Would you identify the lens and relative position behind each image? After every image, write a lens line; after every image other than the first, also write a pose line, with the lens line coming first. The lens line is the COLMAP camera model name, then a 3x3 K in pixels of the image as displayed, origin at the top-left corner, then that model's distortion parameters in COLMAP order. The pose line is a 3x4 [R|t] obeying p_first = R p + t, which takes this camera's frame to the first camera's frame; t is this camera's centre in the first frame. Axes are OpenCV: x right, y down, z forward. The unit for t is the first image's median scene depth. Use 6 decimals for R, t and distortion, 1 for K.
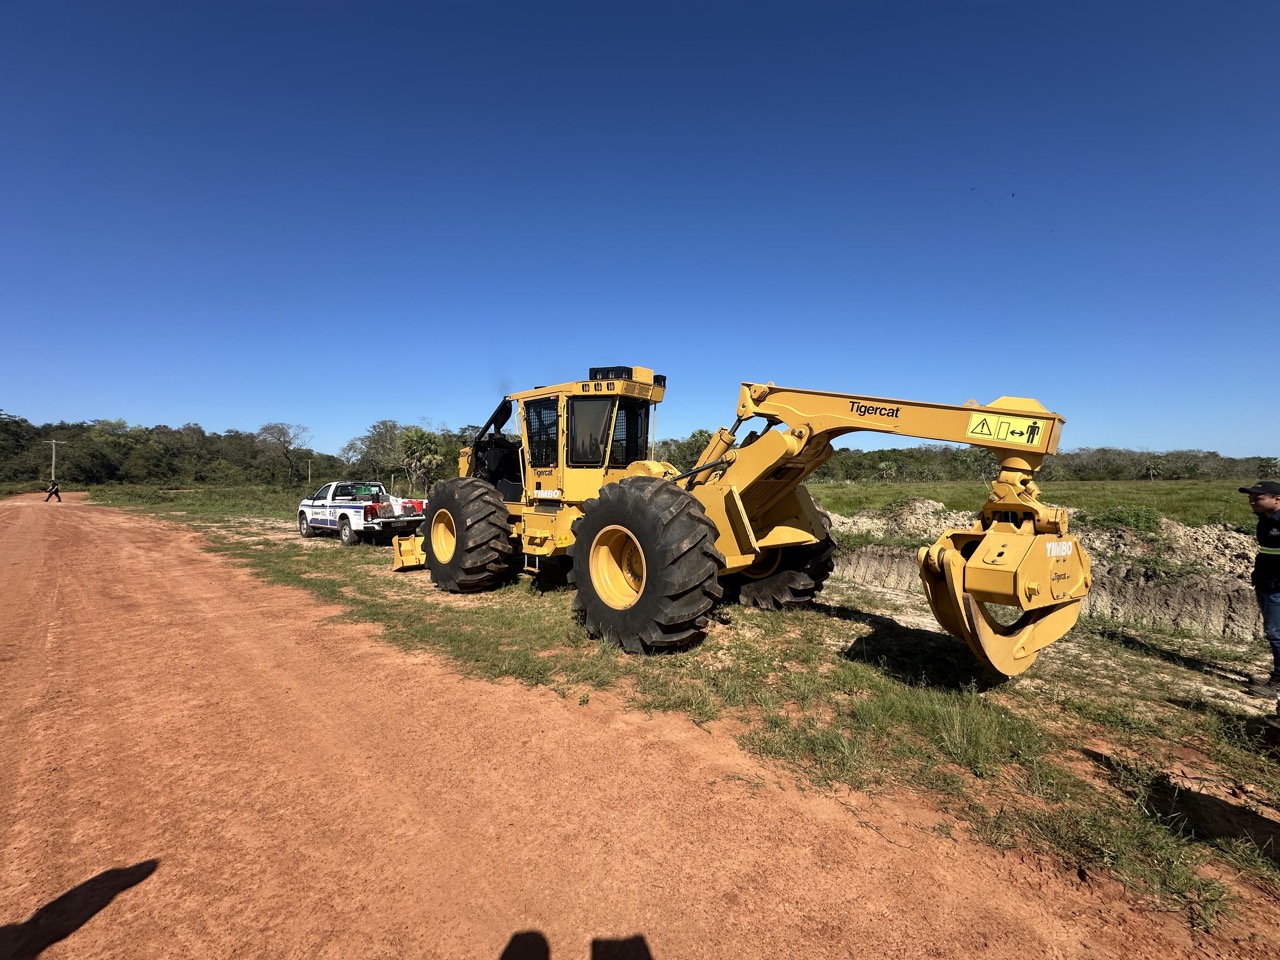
lens RADIAL K [[502.3, 0, 640.0], [0, 502.3, 480.0], [0, 0, 1]] dist [-0.006938, -0.000021]
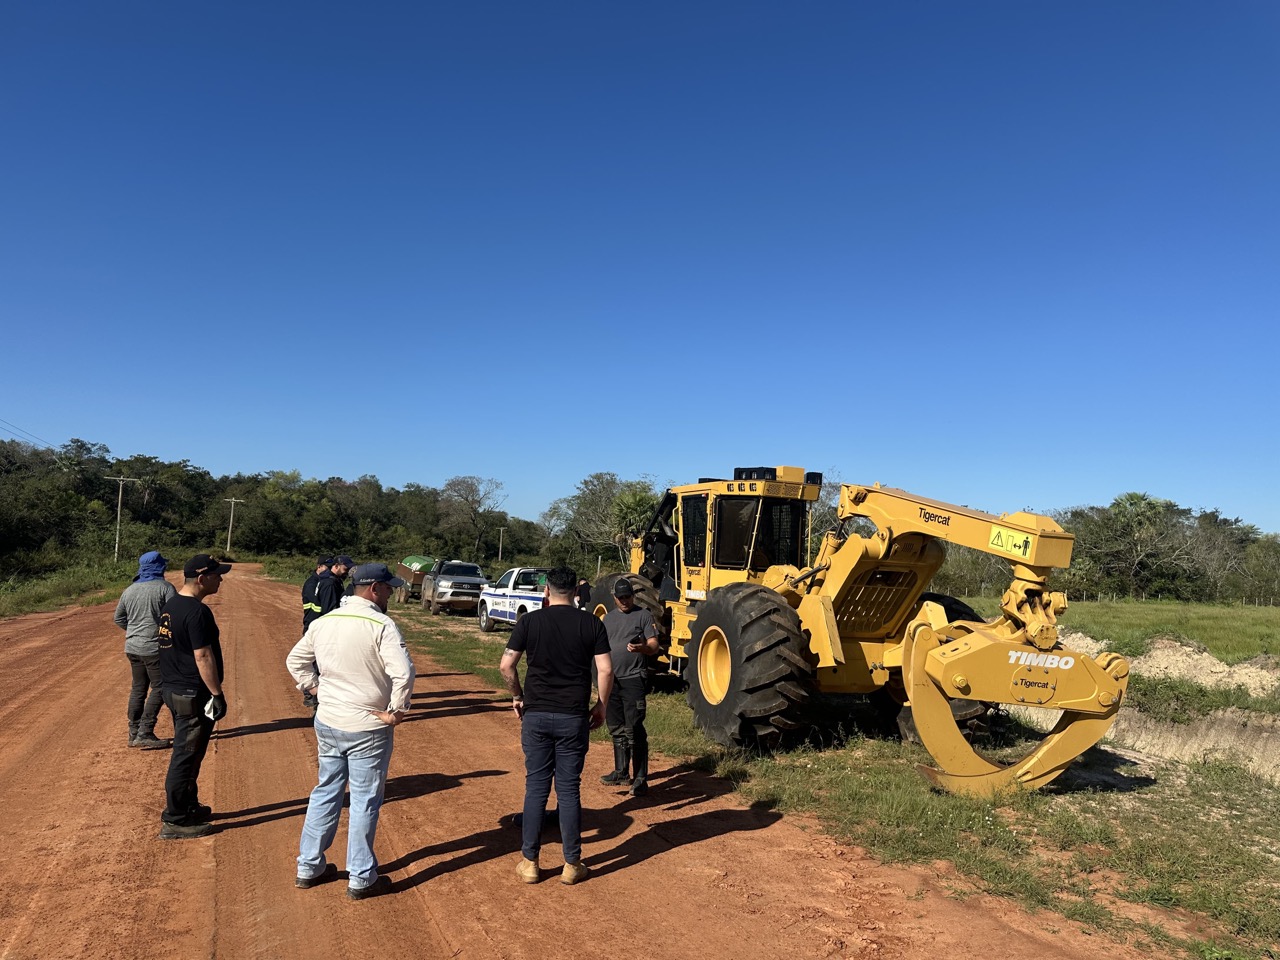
lens RADIAL K [[880.3, 0, 655.2], [0, 880.3, 481.4], [0, 0, 1]] dist [0.122956, -0.174153]
pose [[0.915655, 0.004253, -0.401943, 0.233268], [-0.044976, 0.994749, -0.091933, -0.015815], [0.399441, 0.102256, 0.911038, -0.326640]]
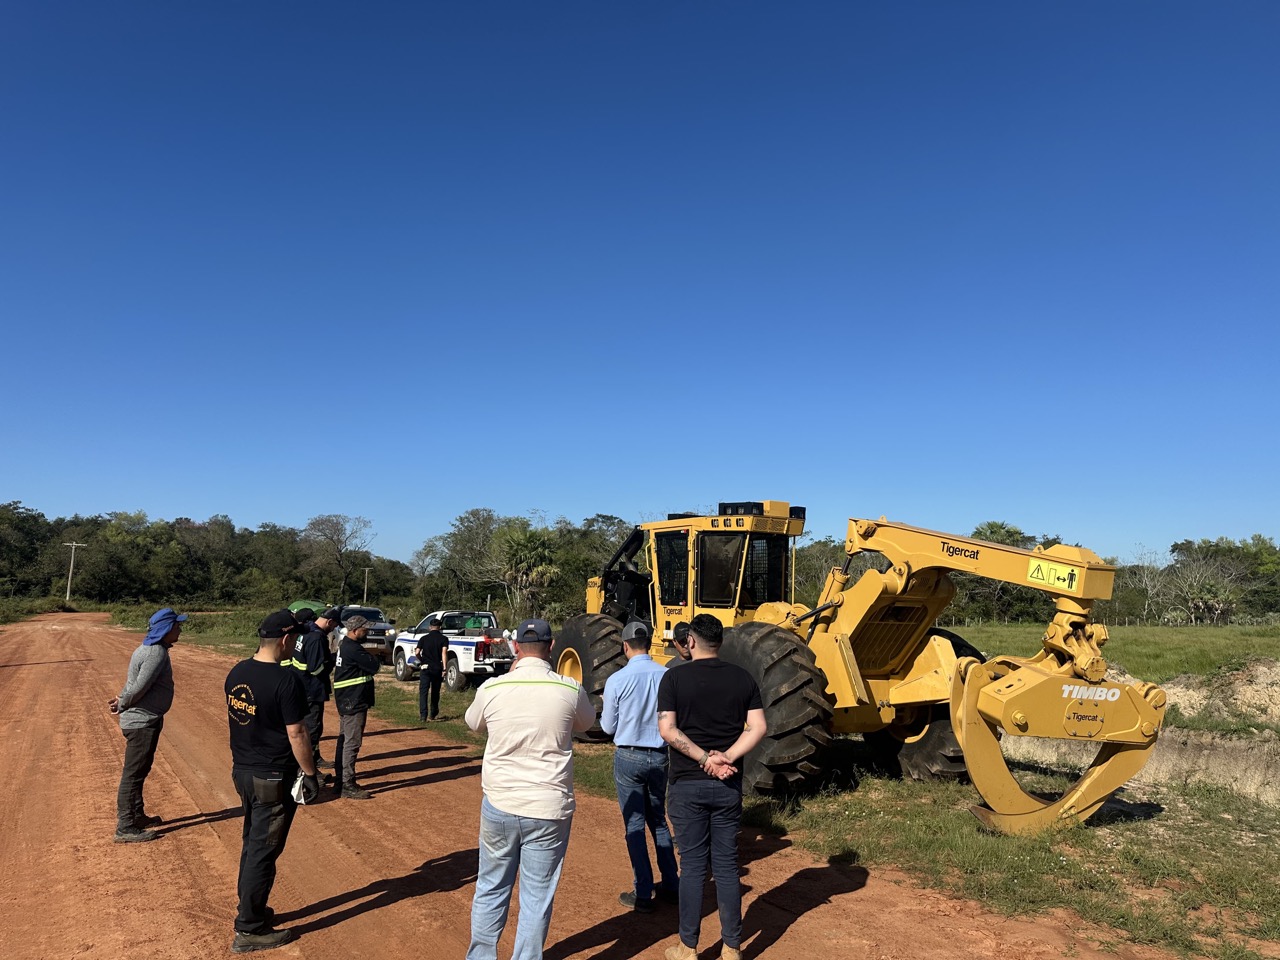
lens RADIAL K [[880.6, 0, 640.4], [0, 880.6, 472.1], [0, 0, 1]] dist [0.097827, -0.145726]
pose [[0.961205, -0.022584, -0.274908, 0.113722], [-0.018417, 0.989164, -0.145655, -0.017031], [0.275218, 0.145068, 0.950374, -0.337278]]
